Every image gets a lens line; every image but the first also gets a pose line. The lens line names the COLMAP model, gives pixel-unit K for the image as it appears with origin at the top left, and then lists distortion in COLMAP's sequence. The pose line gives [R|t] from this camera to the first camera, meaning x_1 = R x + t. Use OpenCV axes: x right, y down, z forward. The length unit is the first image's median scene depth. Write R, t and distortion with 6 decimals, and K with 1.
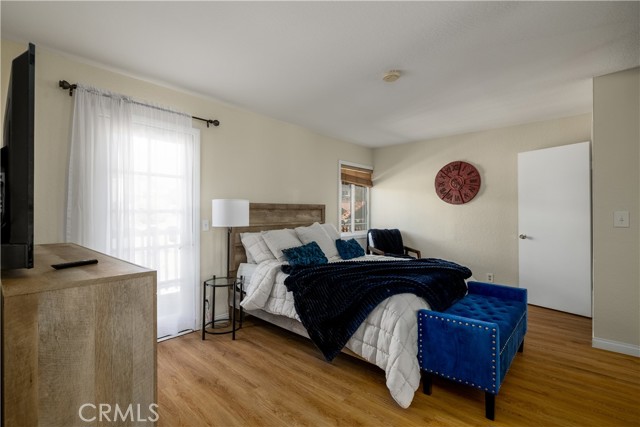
lens RADIAL K [[294.7, 0, 320.0], [0, 294.7, 213.5], [0, 0, 1]] dist [-0.001678, -0.000095]
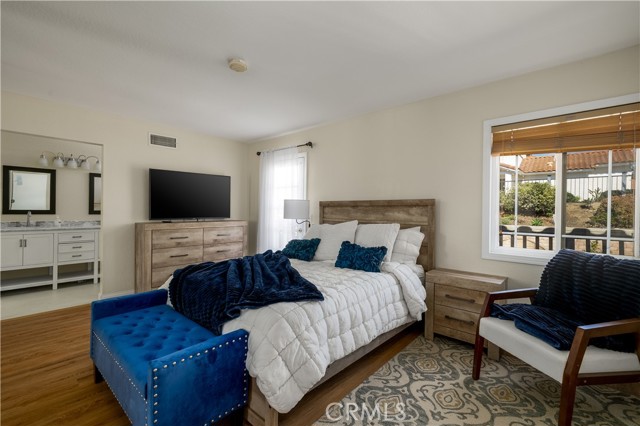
lens RADIAL K [[276.5, 0, 320.0], [0, 276.5, 211.0], [0, 0, 1]] dist [-0.001128, -0.000161]
pose [[0.019035, 0.007927, -0.999787, 0.770341], [-0.010996, 0.999910, 0.007719, -0.004129], [0.999758, 0.010847, 0.019120, 0.843801]]
